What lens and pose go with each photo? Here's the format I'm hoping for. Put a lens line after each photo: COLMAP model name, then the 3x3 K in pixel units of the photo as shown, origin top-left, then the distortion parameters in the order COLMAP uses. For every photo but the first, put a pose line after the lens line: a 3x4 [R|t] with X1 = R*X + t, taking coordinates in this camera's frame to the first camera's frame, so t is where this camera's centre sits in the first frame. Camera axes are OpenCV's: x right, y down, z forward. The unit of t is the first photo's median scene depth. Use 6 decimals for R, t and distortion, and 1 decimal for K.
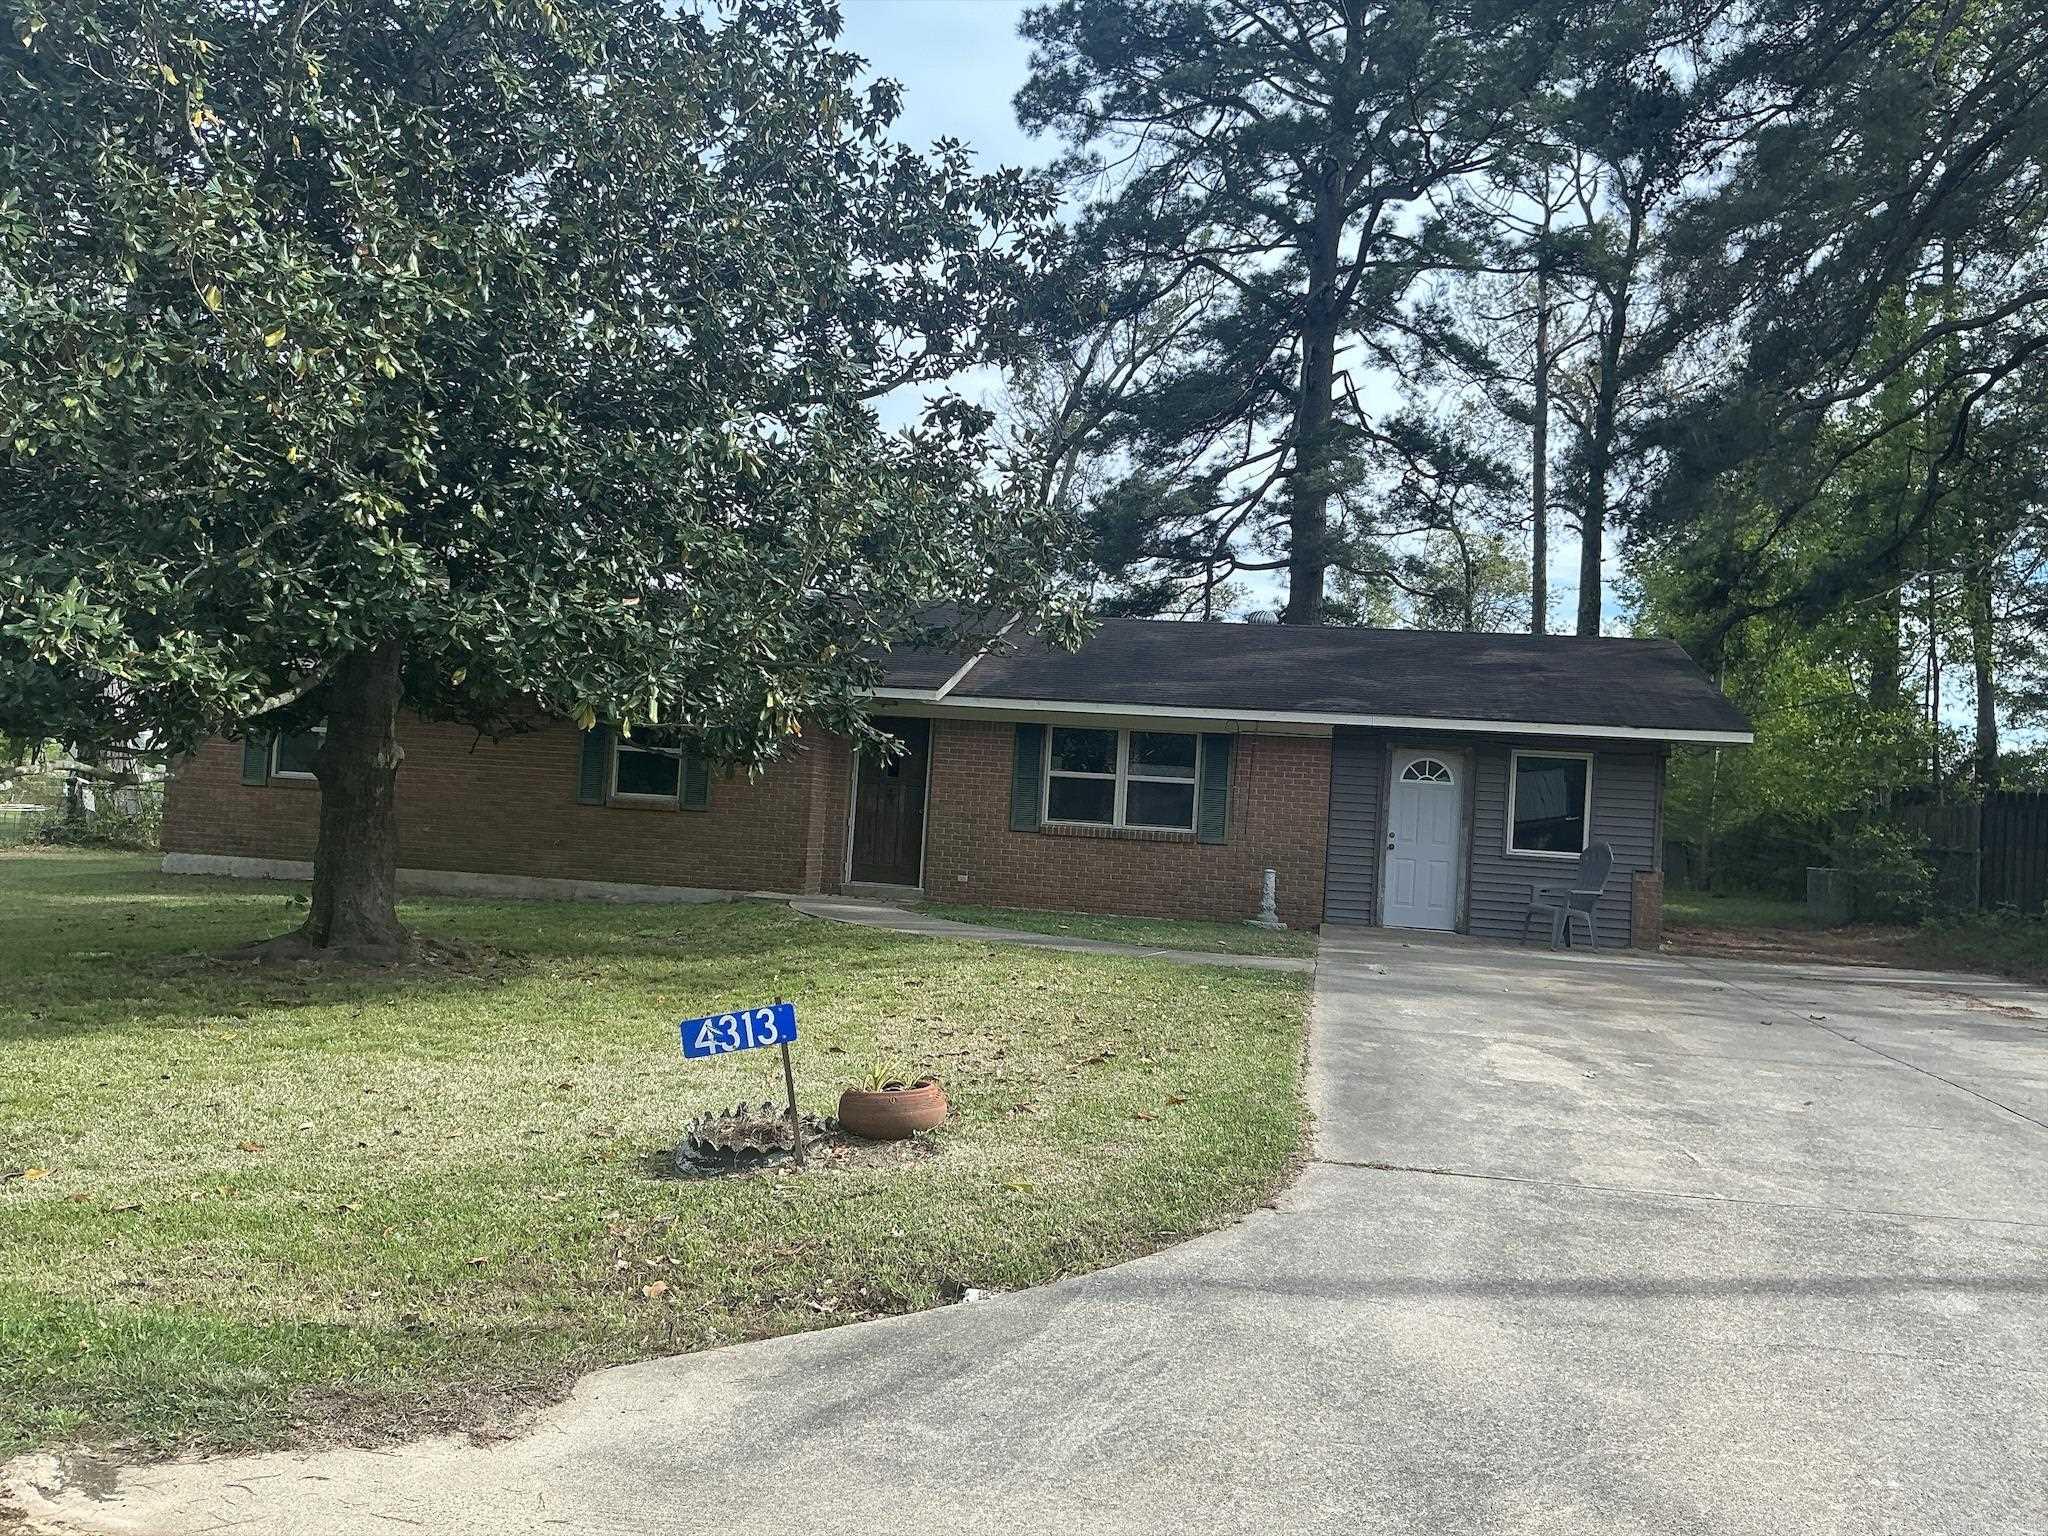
lens RADIAL K [[1710.6, 0, 1019.0], [0, 1710.6, 769.9], [0, 0, 1]] dist [0.152508, -0.310333]
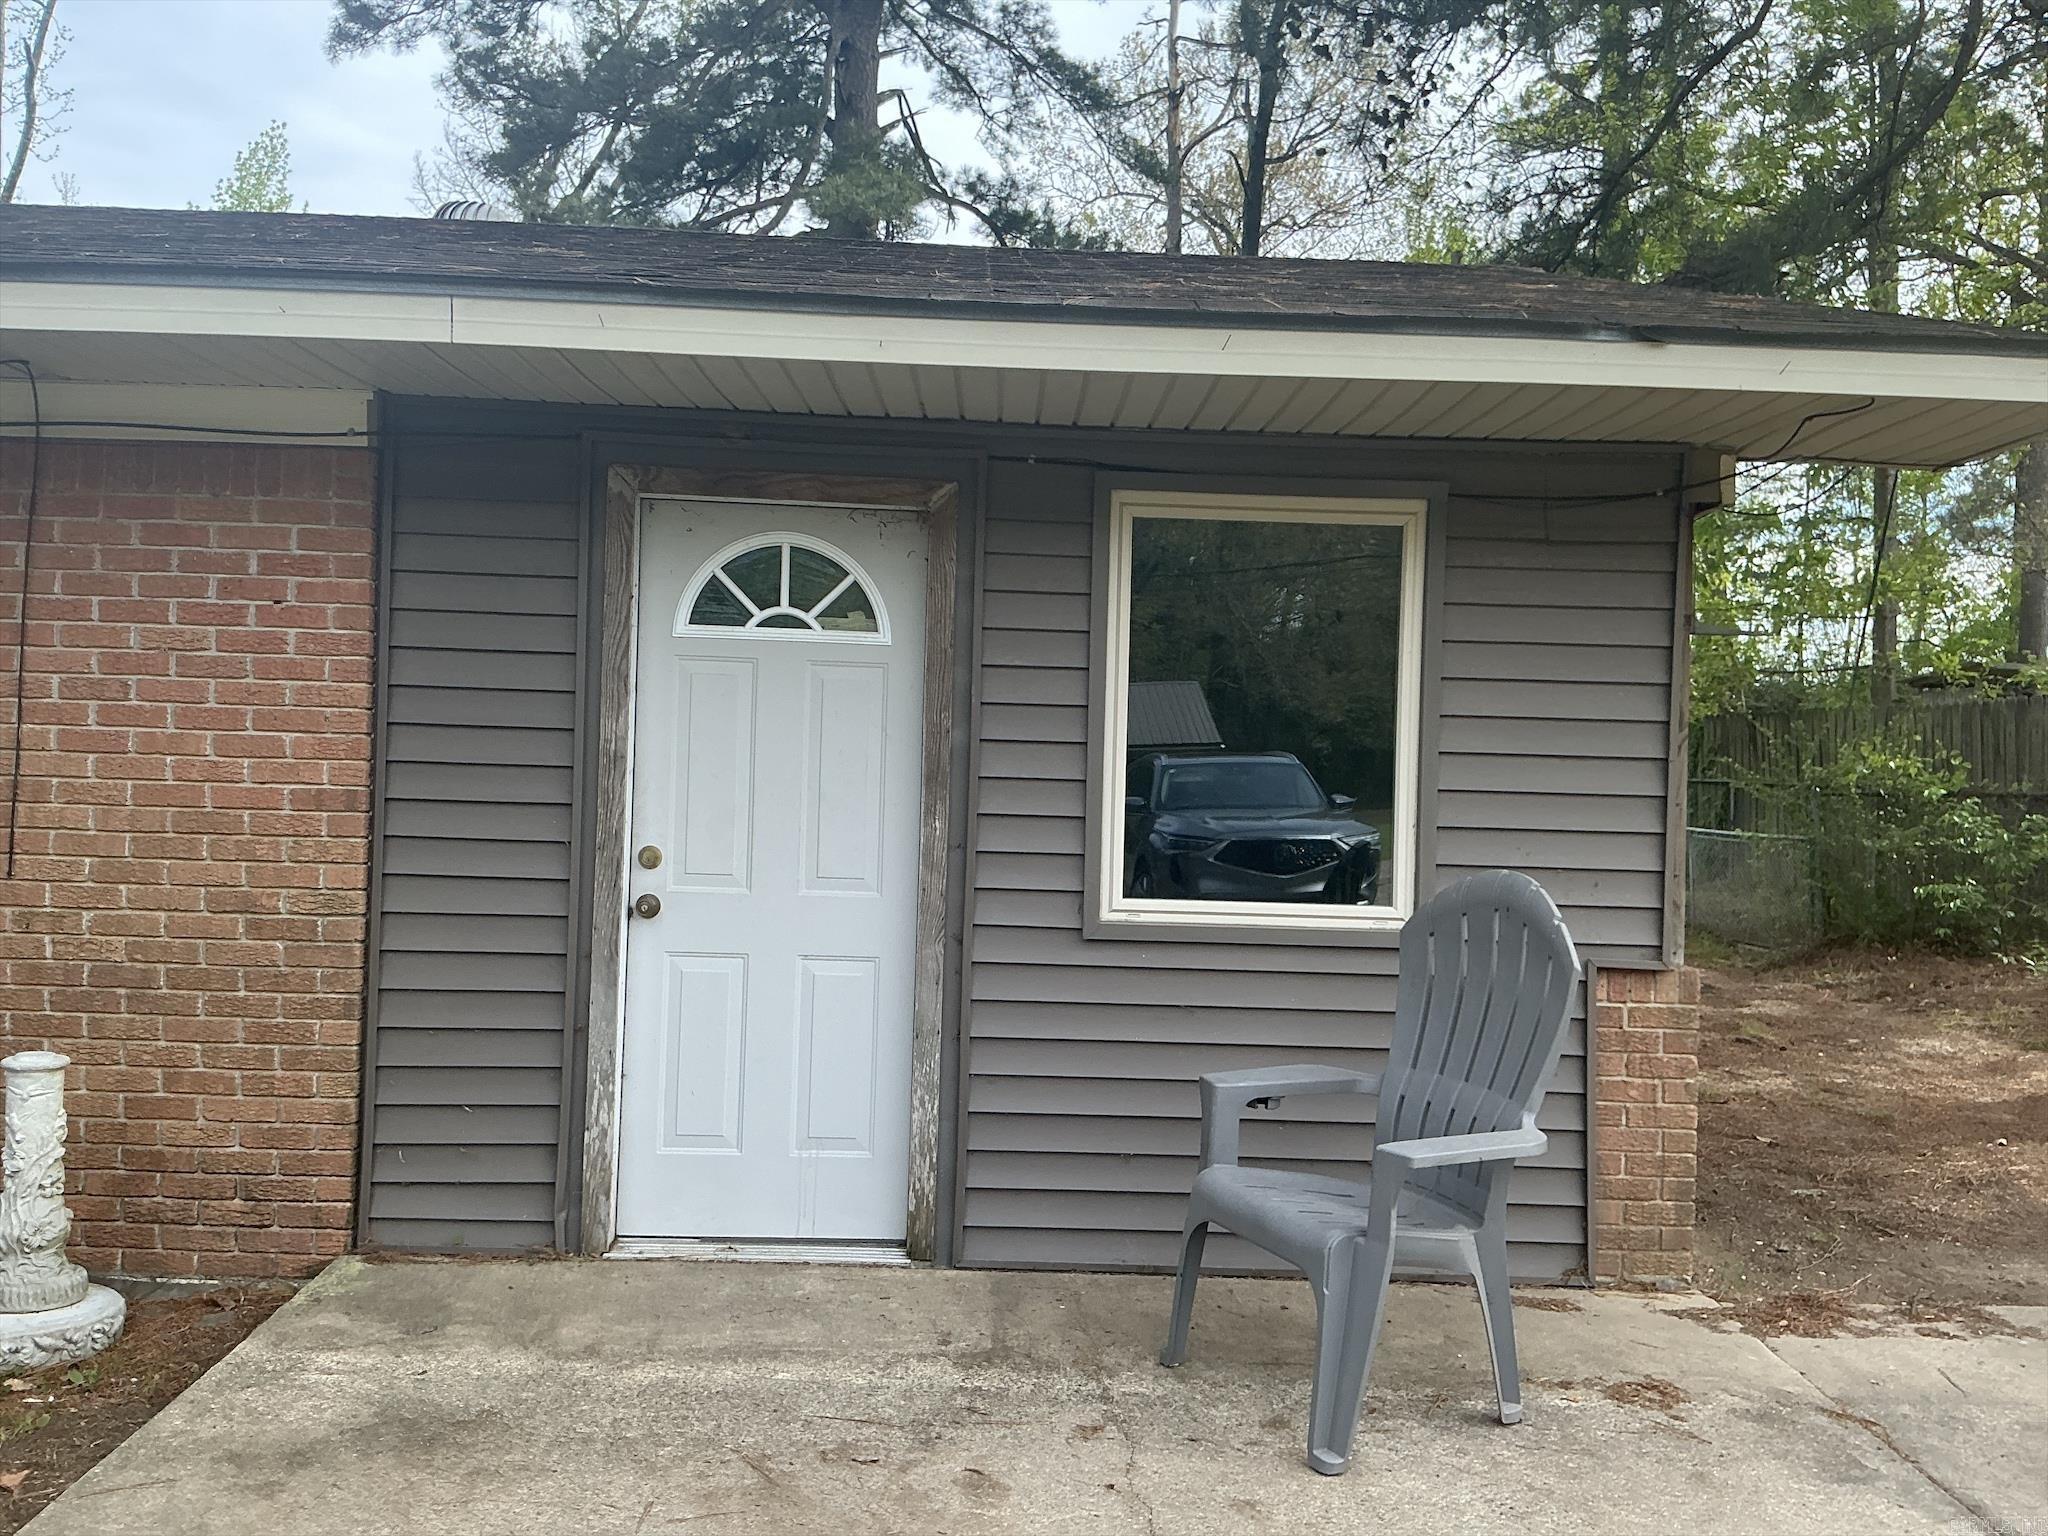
lens RADIAL K [[1710.6, 0, 1019.0], [0, 1710.6, 769.9], [0, 0, 1]] dist [0.152508, -0.310333]
pose [[0.979973, -0.031858, 0.196564, 0.220836], [0.023978, 0.998815, 0.042342, 0.016672], [-0.197680, -0.036781, 0.979576, 0.755733]]
